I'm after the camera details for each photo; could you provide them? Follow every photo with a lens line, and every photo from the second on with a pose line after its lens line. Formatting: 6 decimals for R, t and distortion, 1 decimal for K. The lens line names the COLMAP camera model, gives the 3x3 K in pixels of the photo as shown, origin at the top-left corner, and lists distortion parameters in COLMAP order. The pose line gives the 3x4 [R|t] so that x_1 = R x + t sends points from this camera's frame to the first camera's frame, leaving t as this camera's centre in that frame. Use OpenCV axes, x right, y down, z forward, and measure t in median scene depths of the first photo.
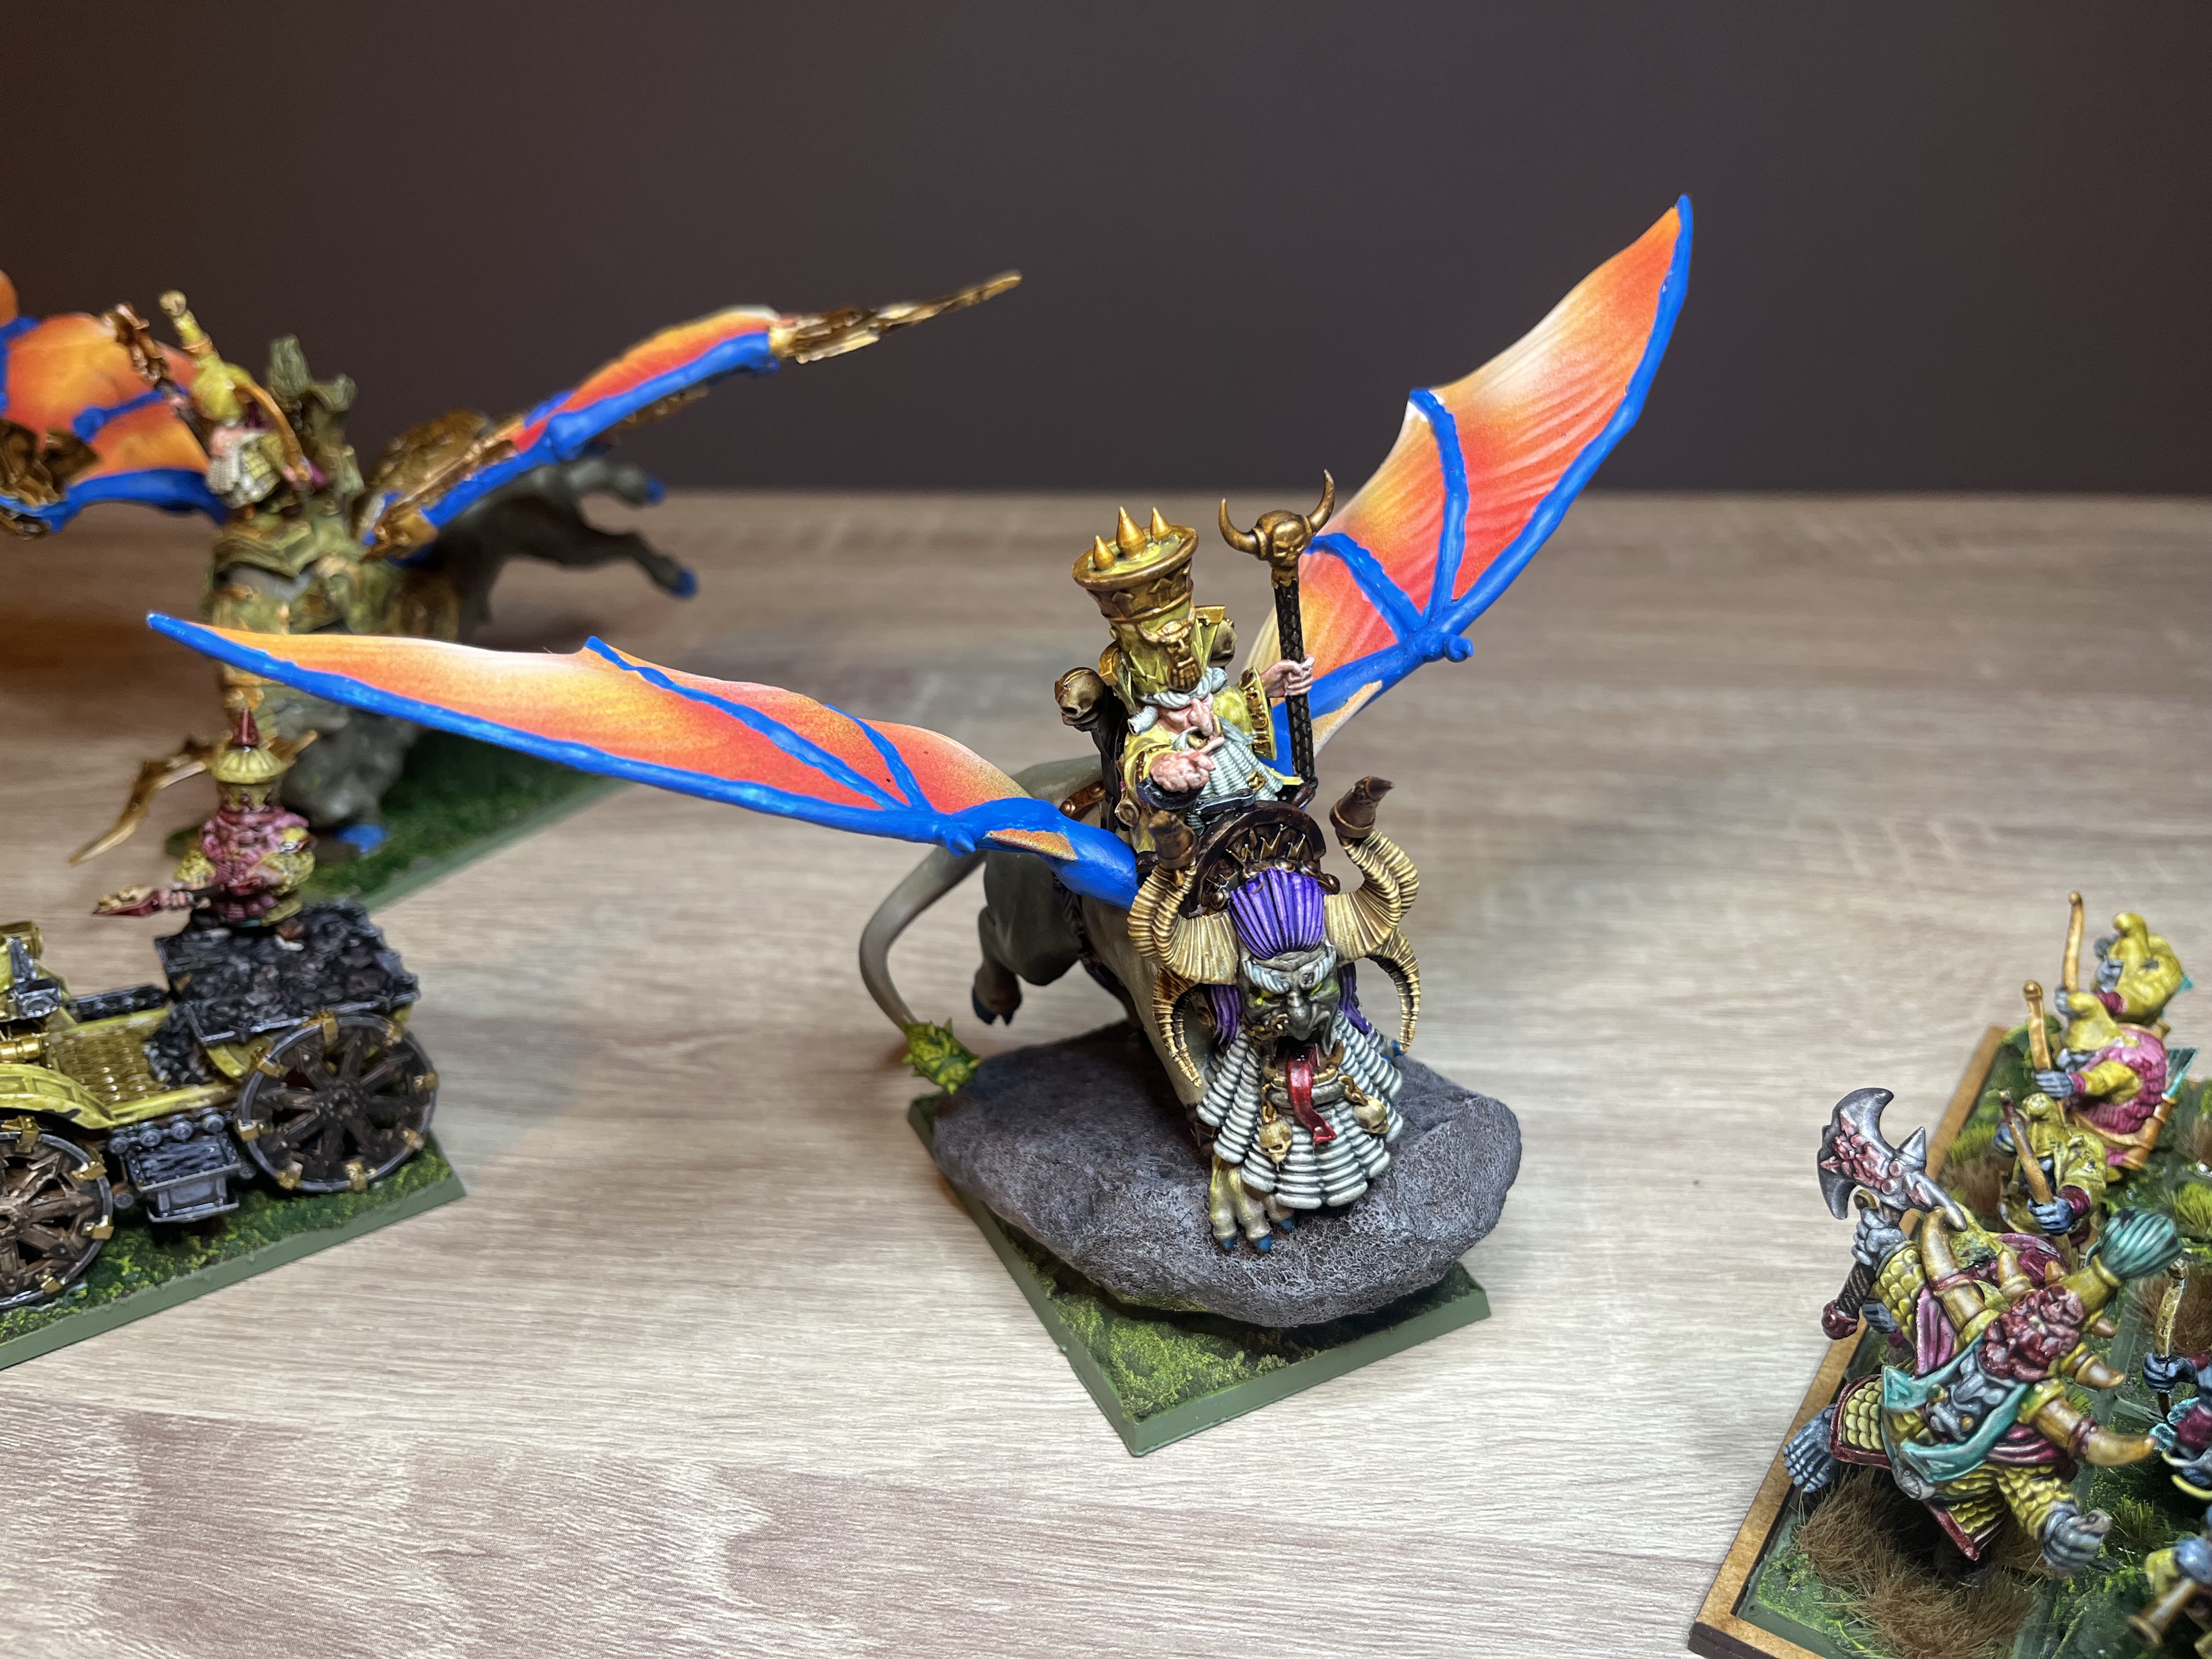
lens RADIAL K [[1694.3, 0, 1106.0], [0, 1694.3, 829.5], [0, 0, 1]] dist [0.049510, -0.102276]
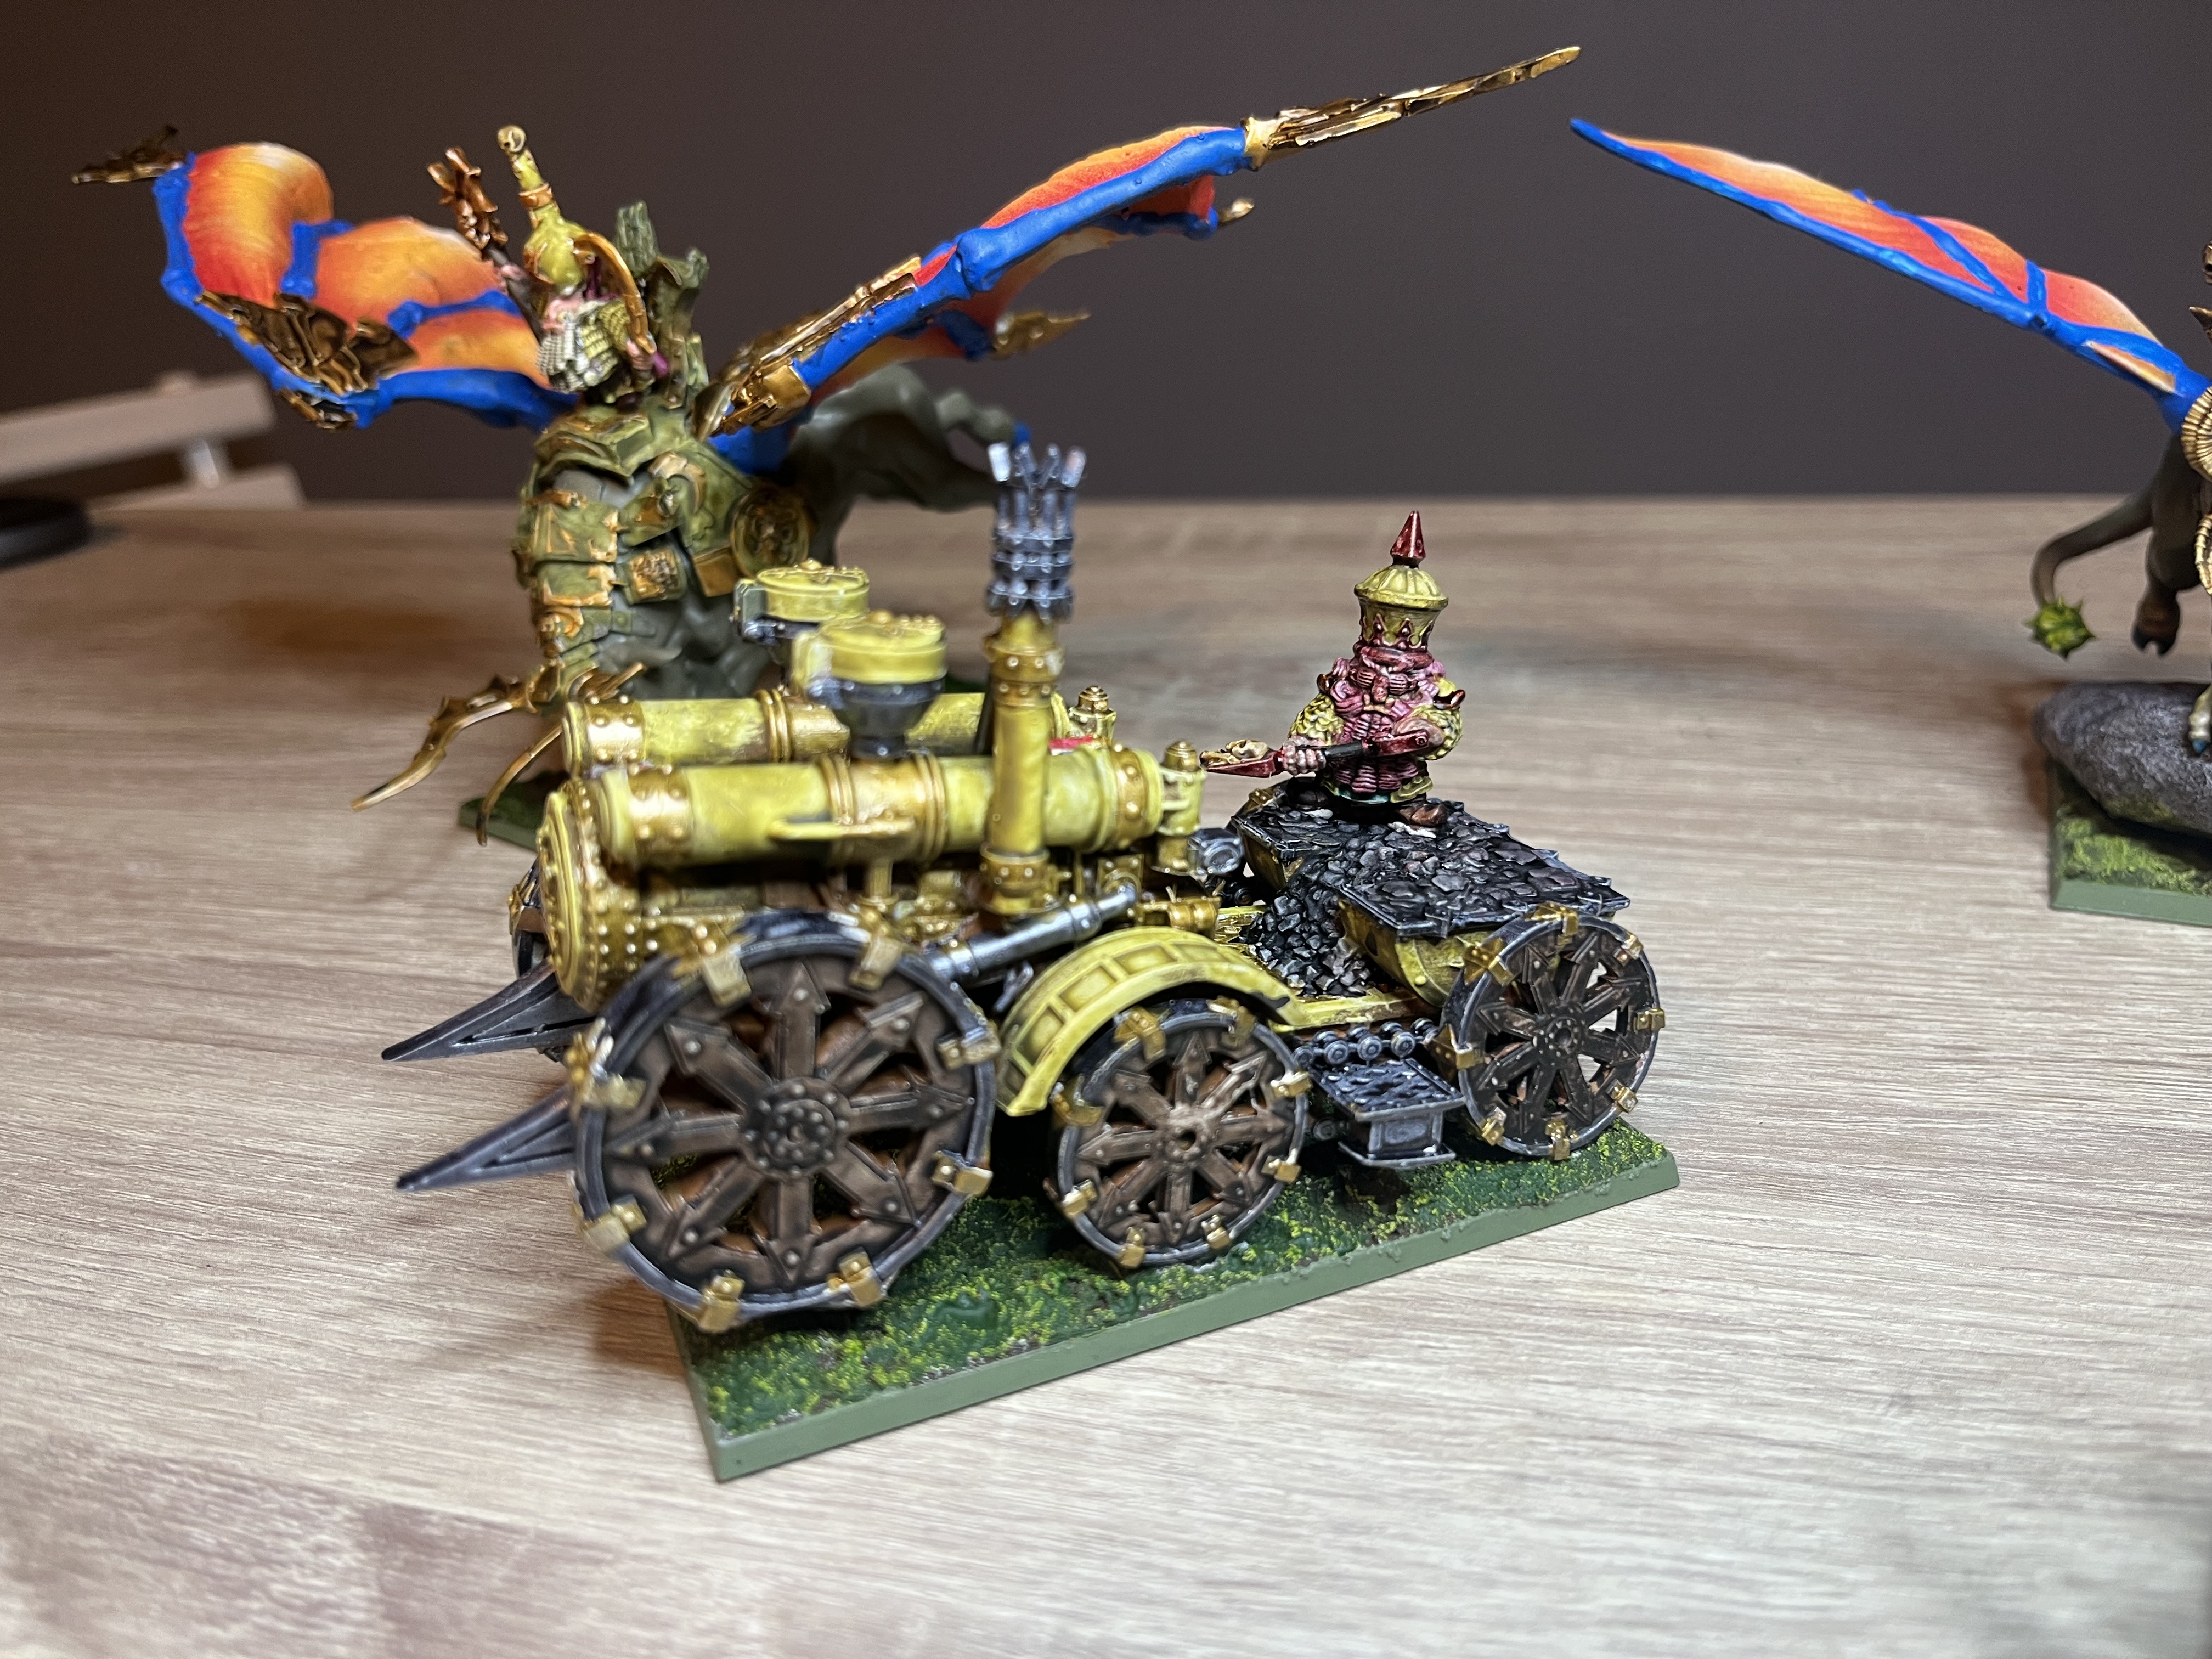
lens RADIAL K [[1710.1, 0, 1135.0], [0, 1710.1, 833.1], [0, 0, 1]] dist [-0.015831, -0.000109]
pose [[0.991896, 0.031497, -0.123090, -0.142359], [-0.038790, 0.997602, -0.057311, 0.073348], [0.120990, 0.061622, 0.990739, 0.249488]]
